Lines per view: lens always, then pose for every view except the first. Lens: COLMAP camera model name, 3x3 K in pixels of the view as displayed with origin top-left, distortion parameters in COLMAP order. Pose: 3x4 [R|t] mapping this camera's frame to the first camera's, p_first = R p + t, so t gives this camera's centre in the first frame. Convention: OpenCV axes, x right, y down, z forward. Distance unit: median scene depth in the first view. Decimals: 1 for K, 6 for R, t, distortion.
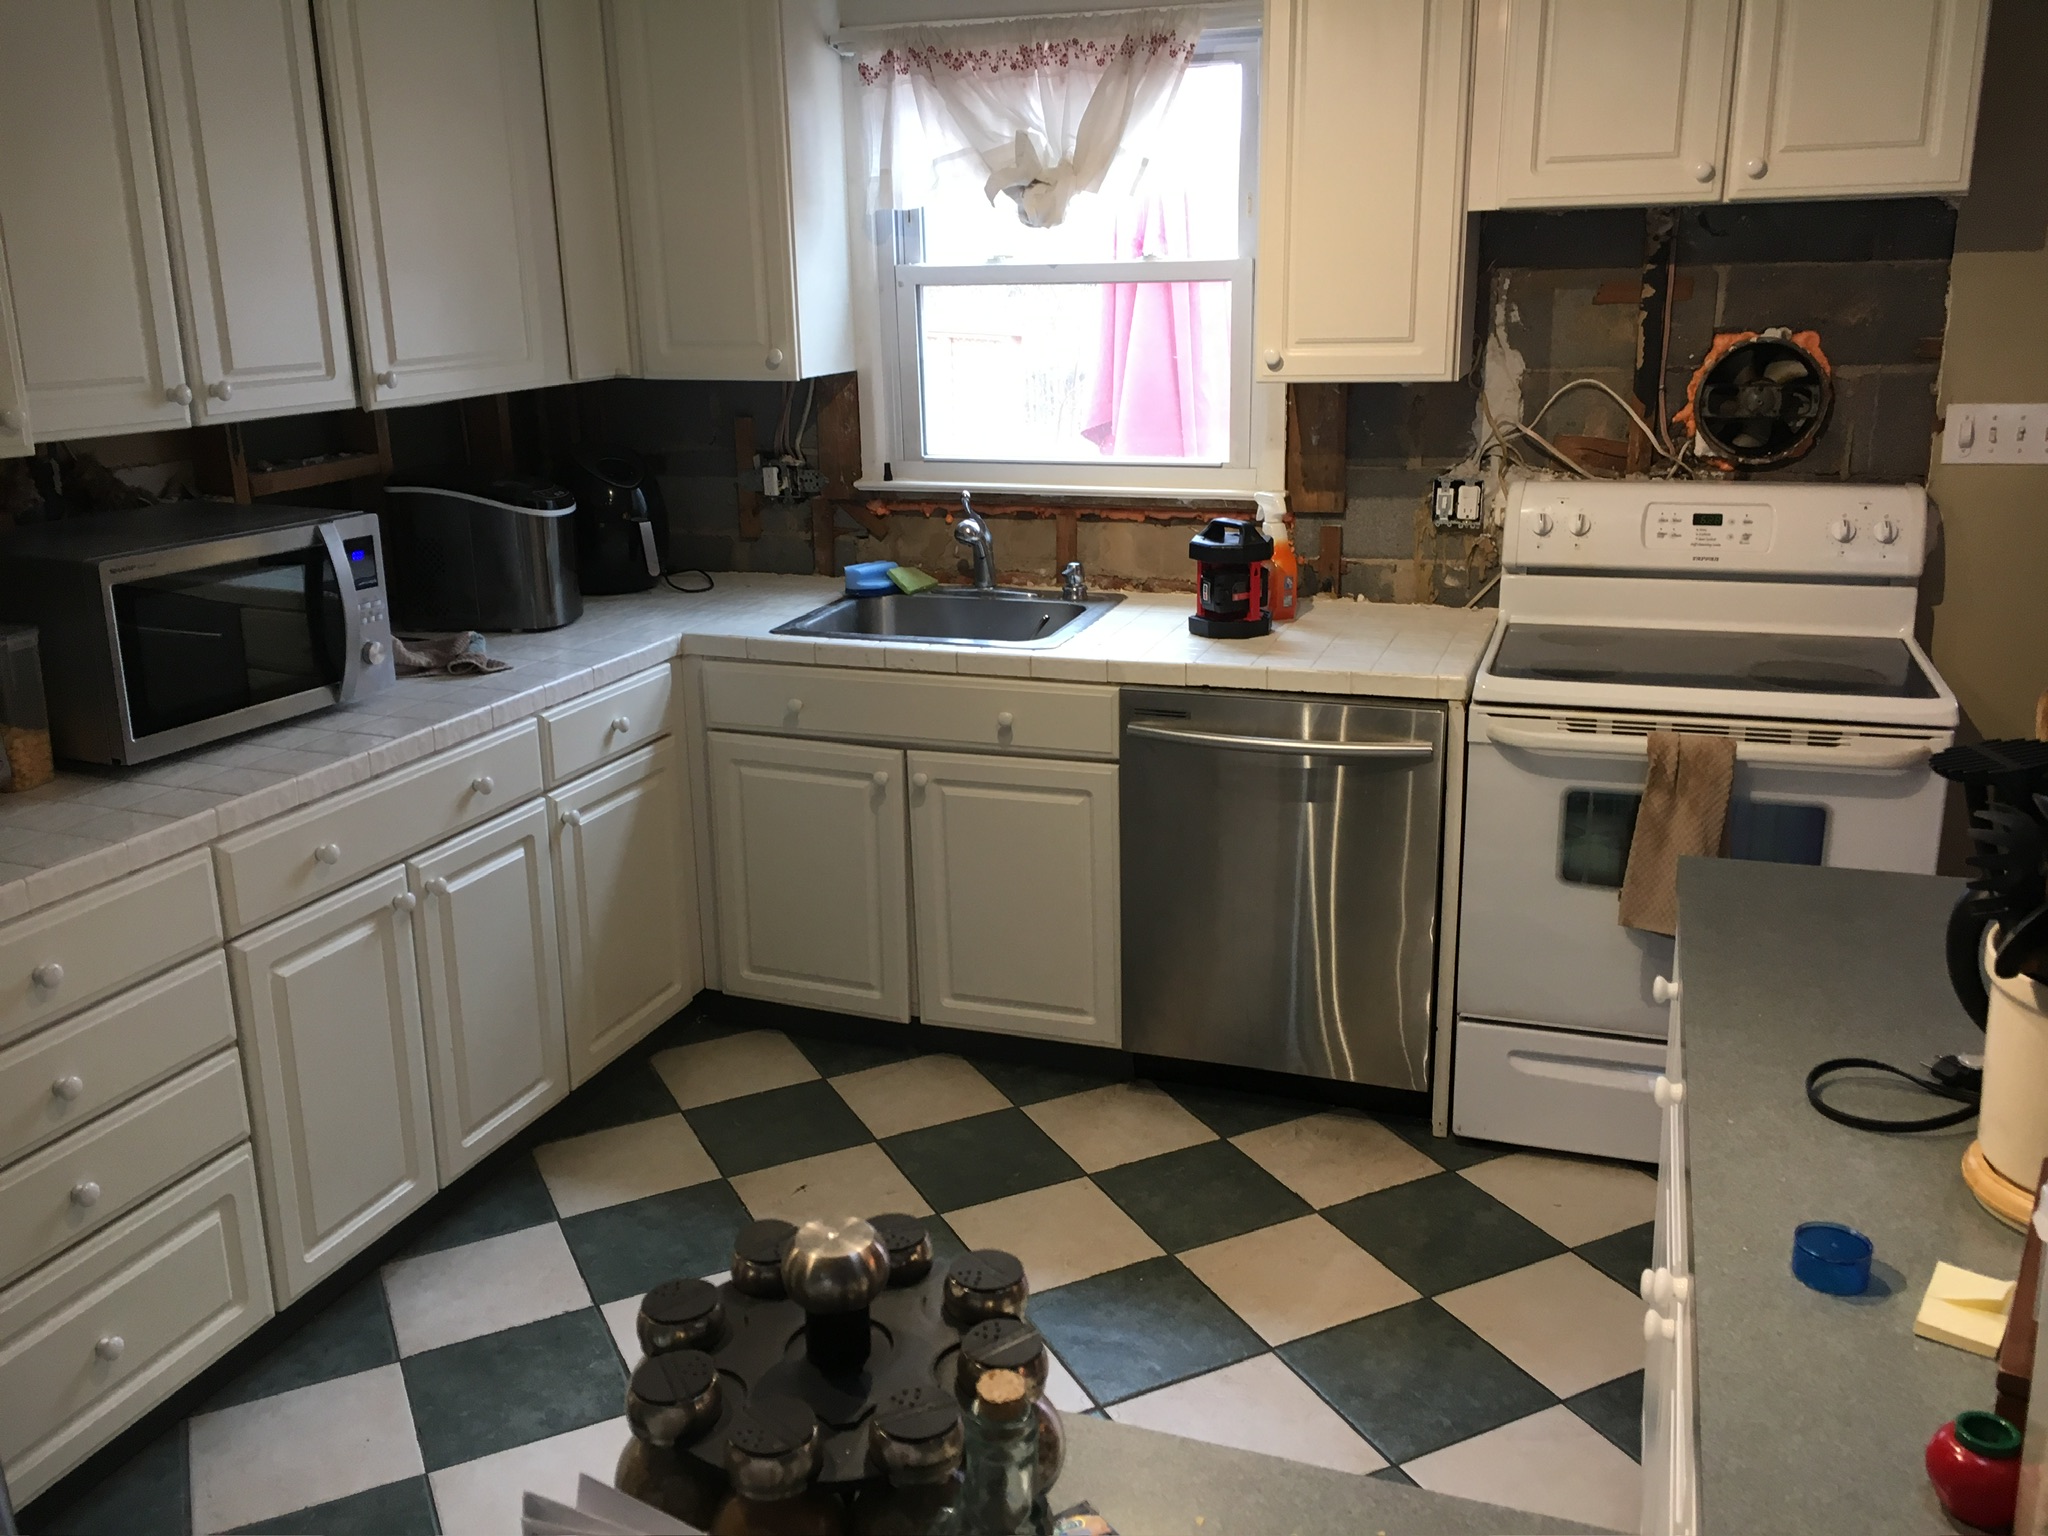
lens RADIAL K [[1696.9, 0, 1030.3], [0, 1696.9, 751.3], [0, 0, 1]] dist [-0.048849, -0.003298]
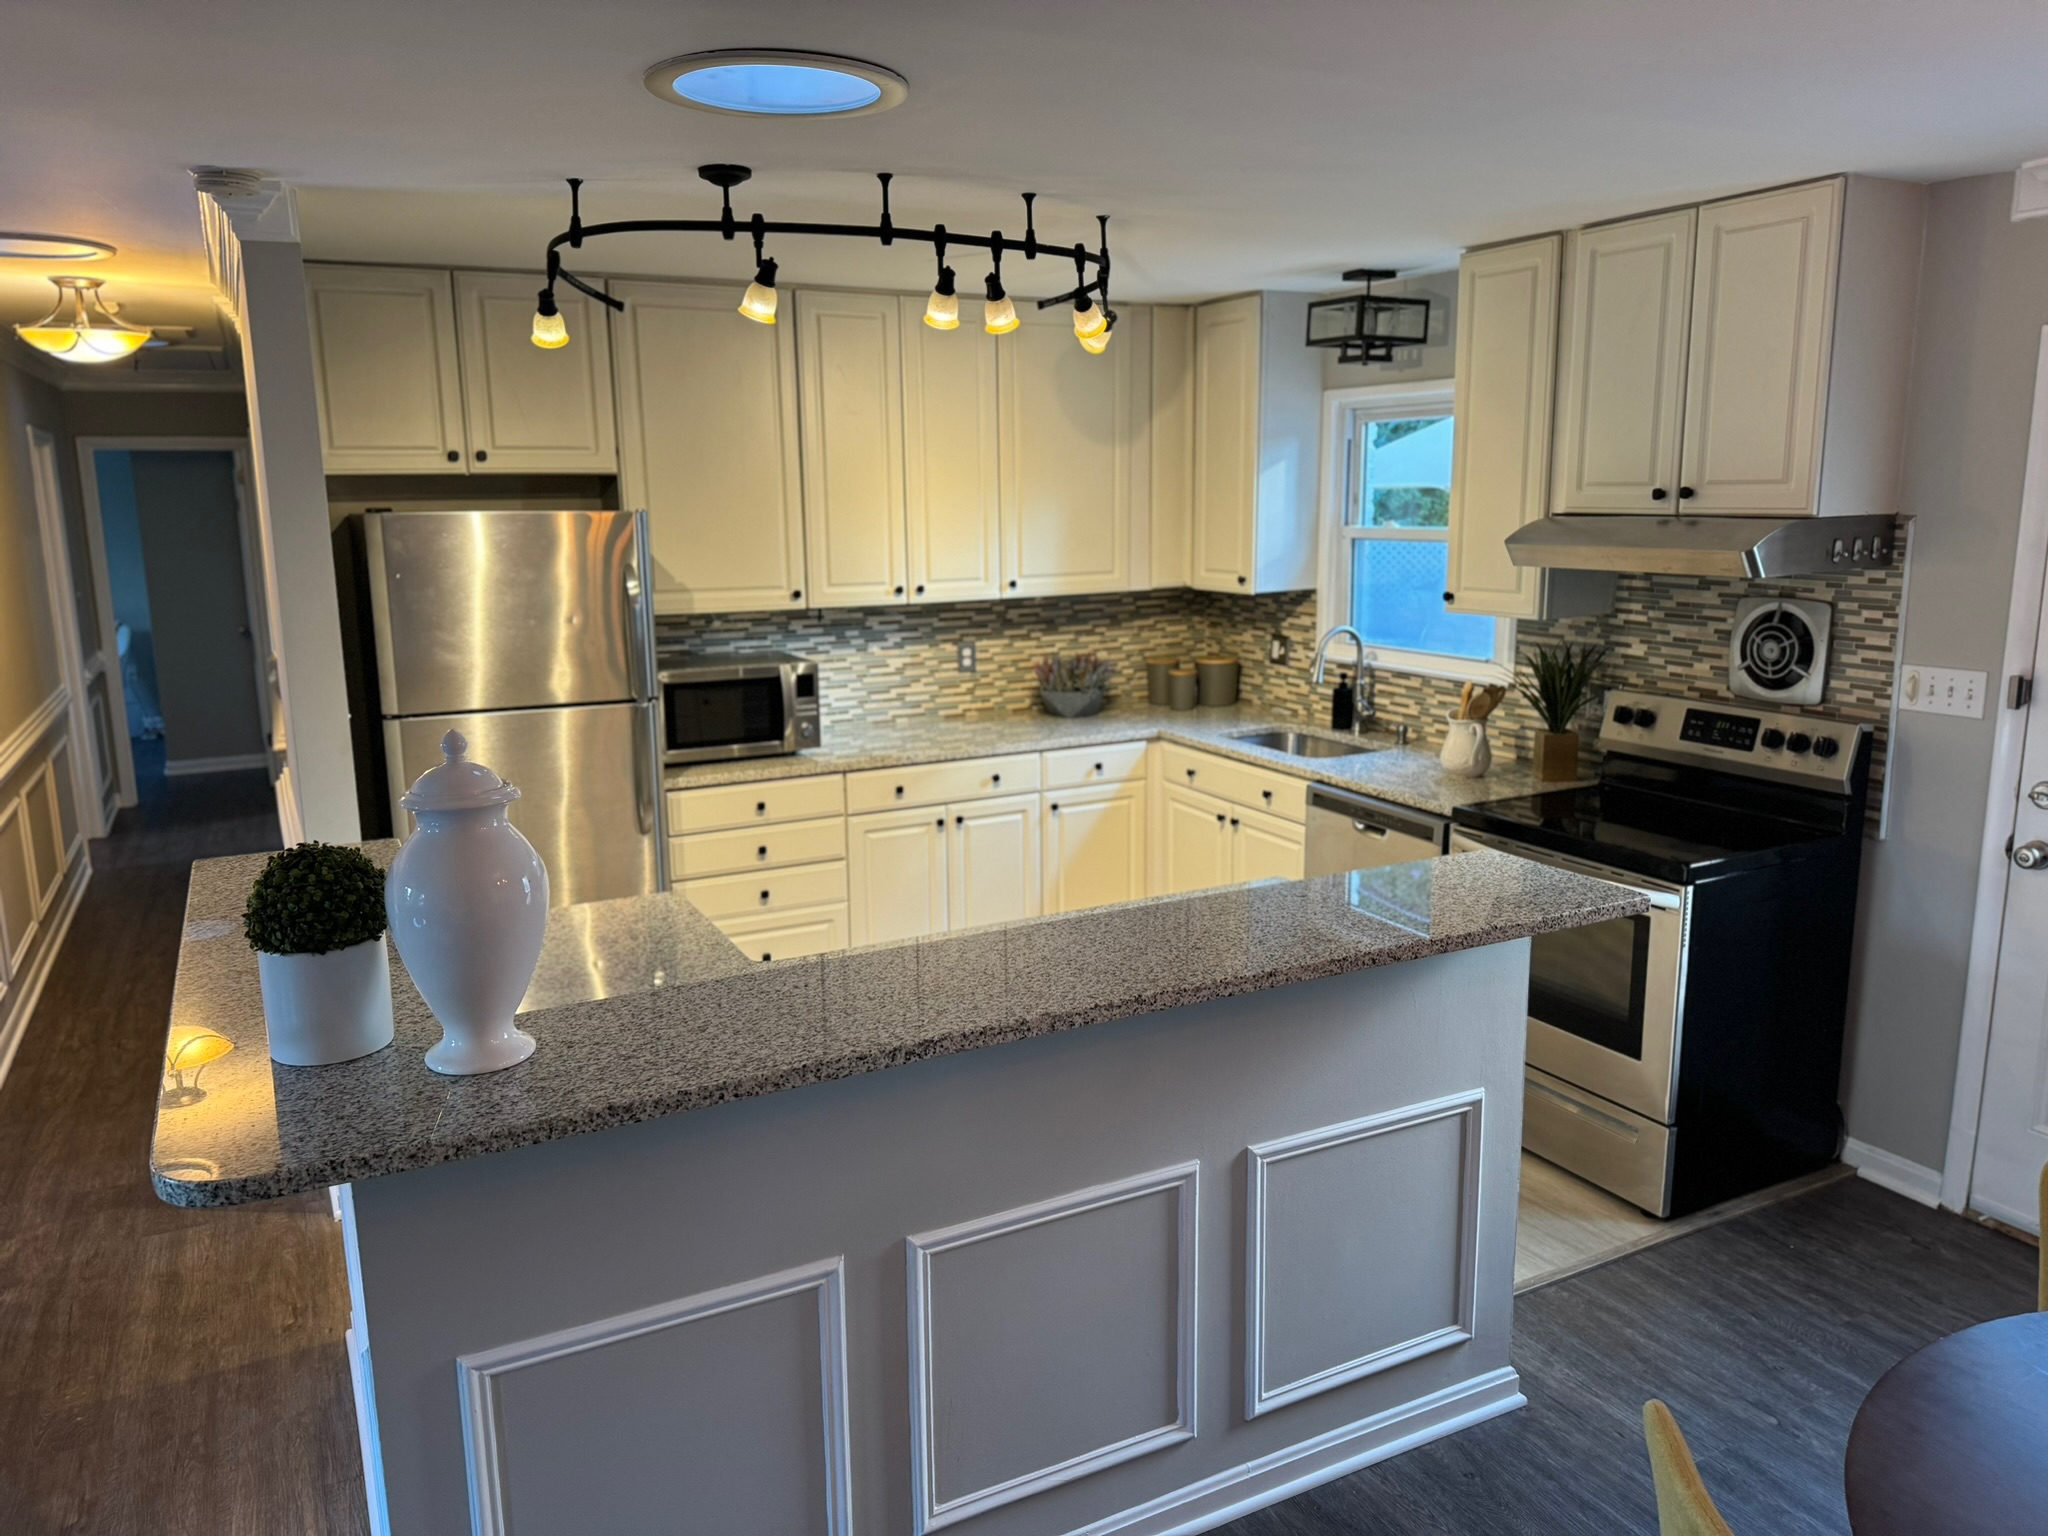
lens RADIAL K [[1452.3, 0, 1013.5], [0, 1452.3, 773.3], [0, 0, 1]] dist [0.035583, -0.054503]
pose [[0.730428, 0.145977, -0.667207, 0.835578], [-0.183754, 0.982874, 0.013875, -0.011557], [0.657806, 0.112467, 0.744743, -0.310365]]
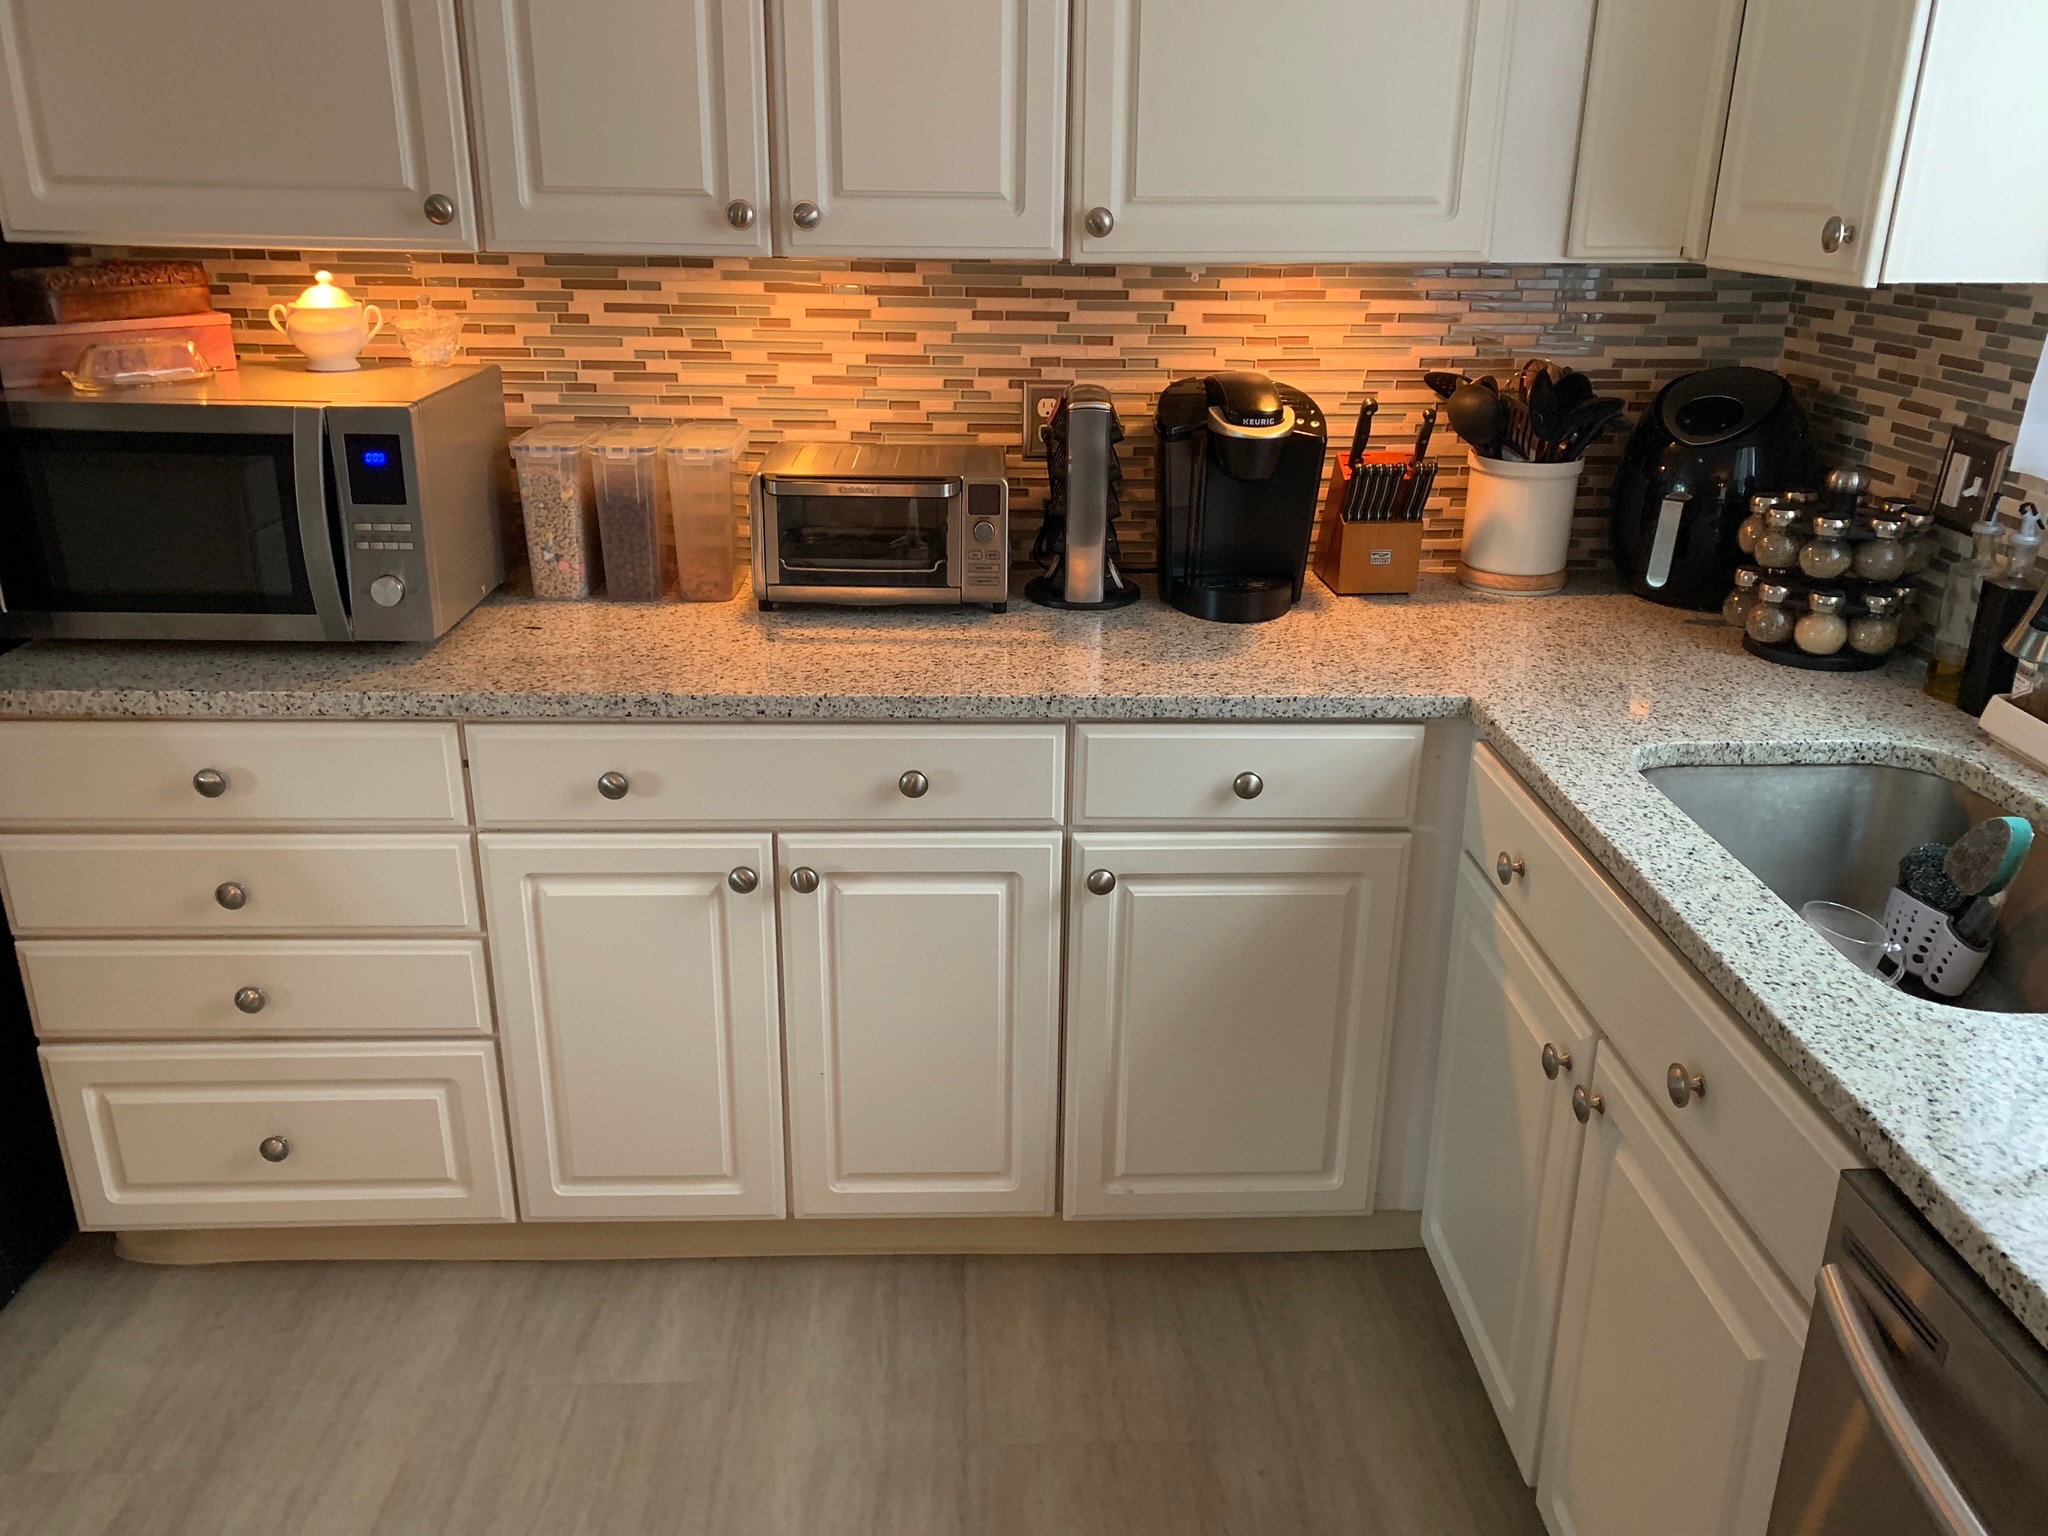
lens RADIAL K [[1582.0, 0, 1027.0], [0, 1582.0, 768.1], [0, 0, 1]] dist [-0.000014, 0.010418]
pose [[0.365290, 0.356741, -0.859825, 0.261271], [-0.267047, 0.924992, 0.270326, -0.171527], [0.891767, 0.130867, 0.433157, 0.698918]]
